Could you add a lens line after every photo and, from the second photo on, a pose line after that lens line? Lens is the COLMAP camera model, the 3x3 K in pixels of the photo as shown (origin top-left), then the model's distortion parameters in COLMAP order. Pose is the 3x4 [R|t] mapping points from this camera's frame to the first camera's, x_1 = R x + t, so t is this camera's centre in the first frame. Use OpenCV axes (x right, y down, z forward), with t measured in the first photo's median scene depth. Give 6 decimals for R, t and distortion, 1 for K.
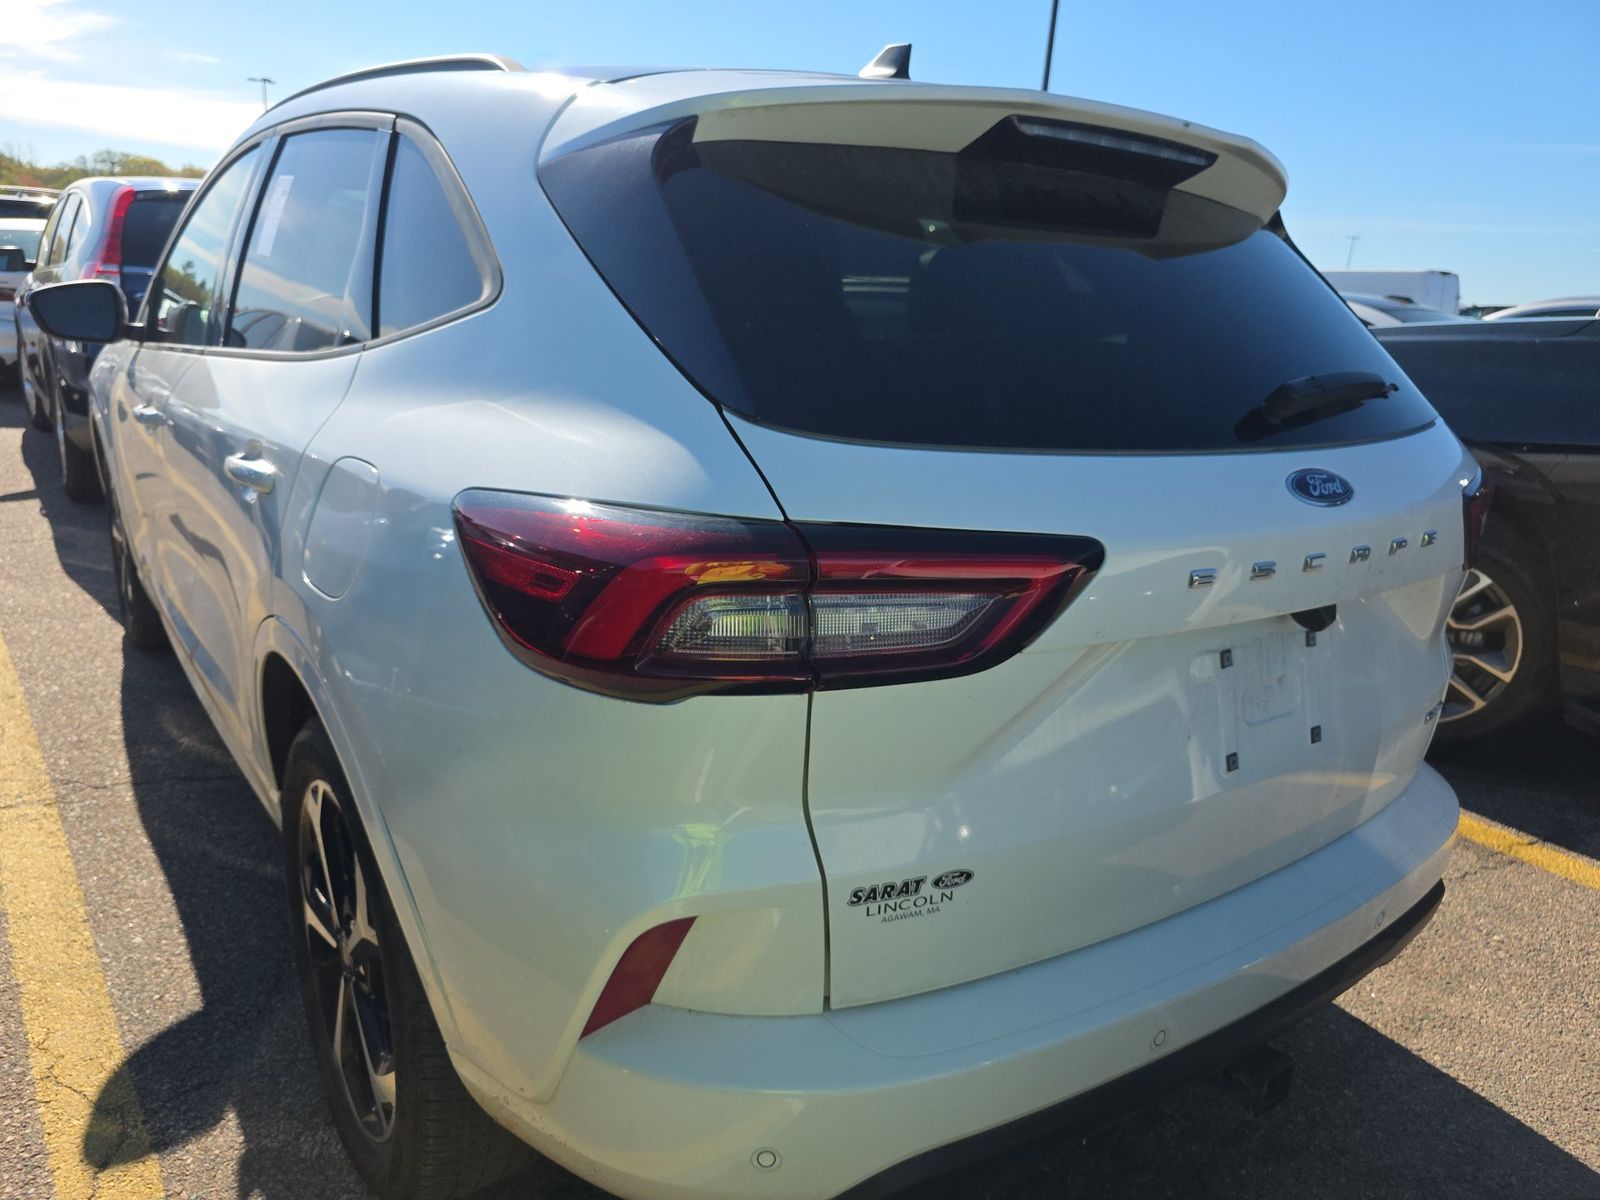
lens RADIAL K [[1187.7, 0, 809.0], [0, 1187.7, 597.5], [0, 0, 1]] dist [0.052187, -0.039201]
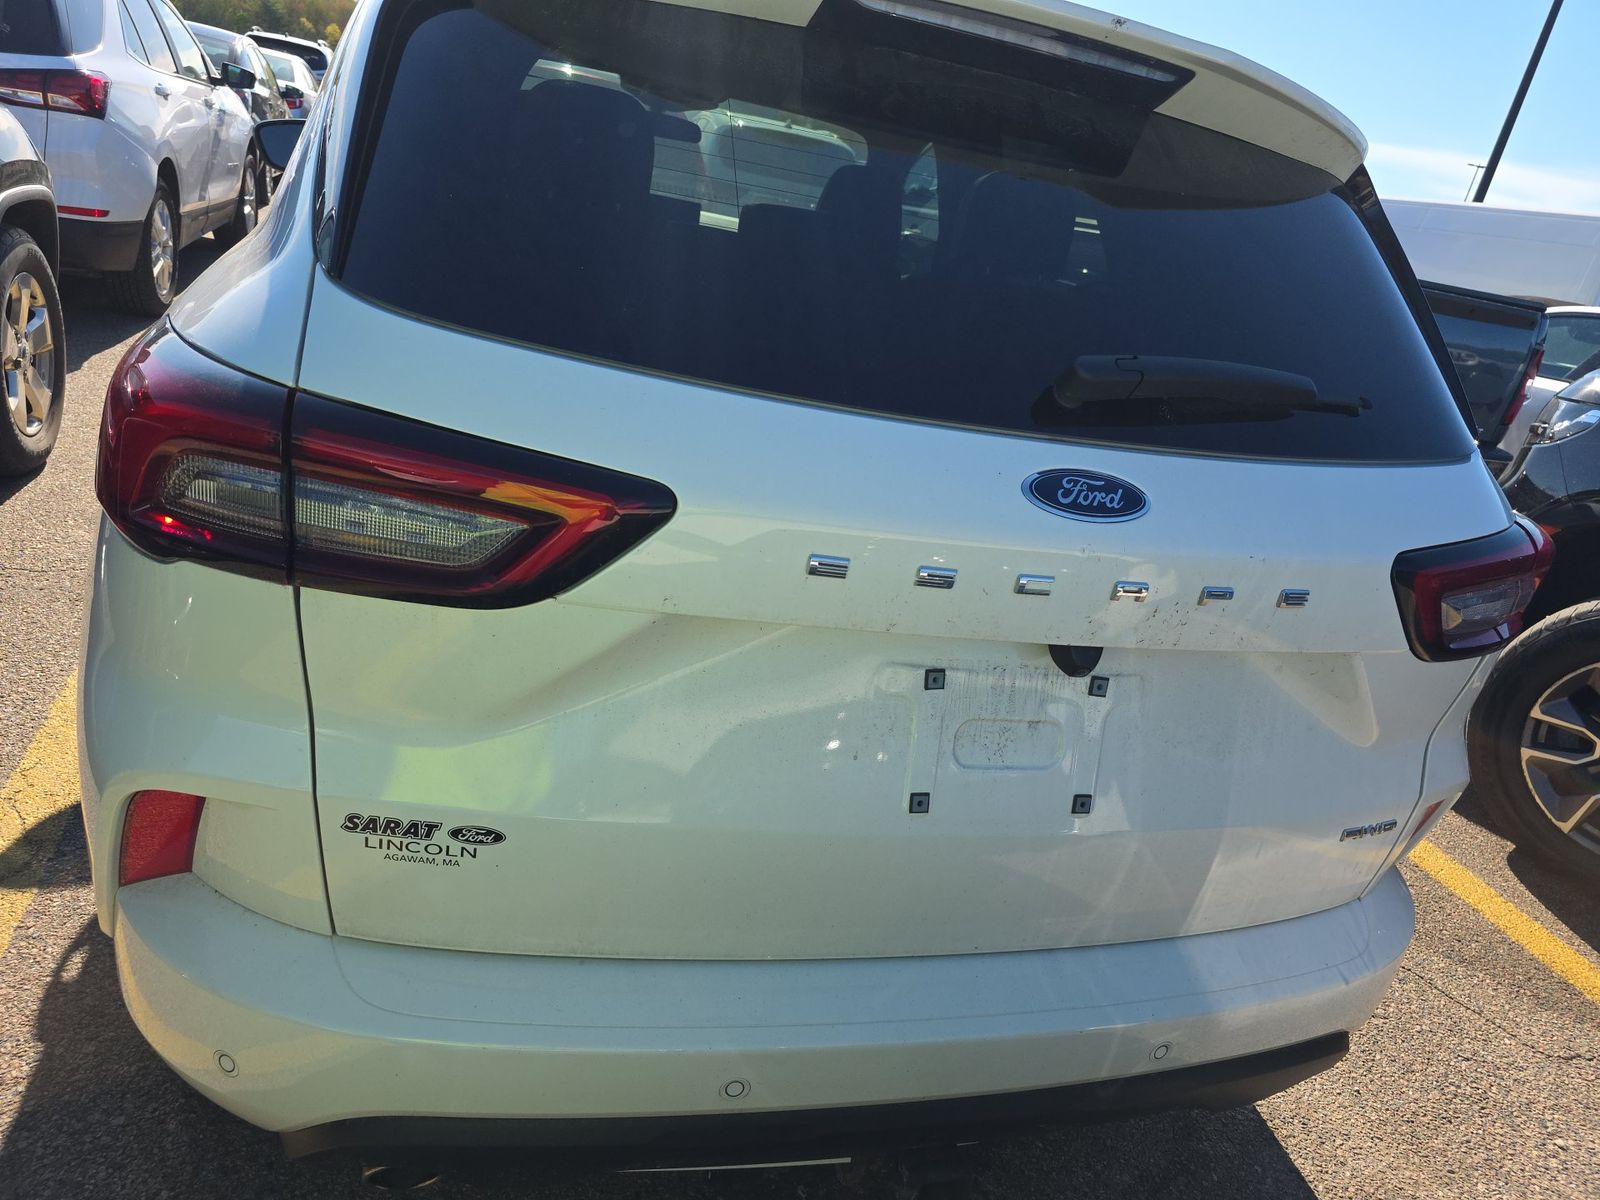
lens RADIAL K [[1187.7, 0, 809.0], [0, 1187.7, 597.5], [0, 0, 1]] dist [0.052187, -0.039201]
pose [[0.933337, 0.225660, -0.279211, 0.557412], [-0.211172, 0.974058, 0.081341, -0.059079], [0.290323, -0.016957, 0.956778, 0.228541]]
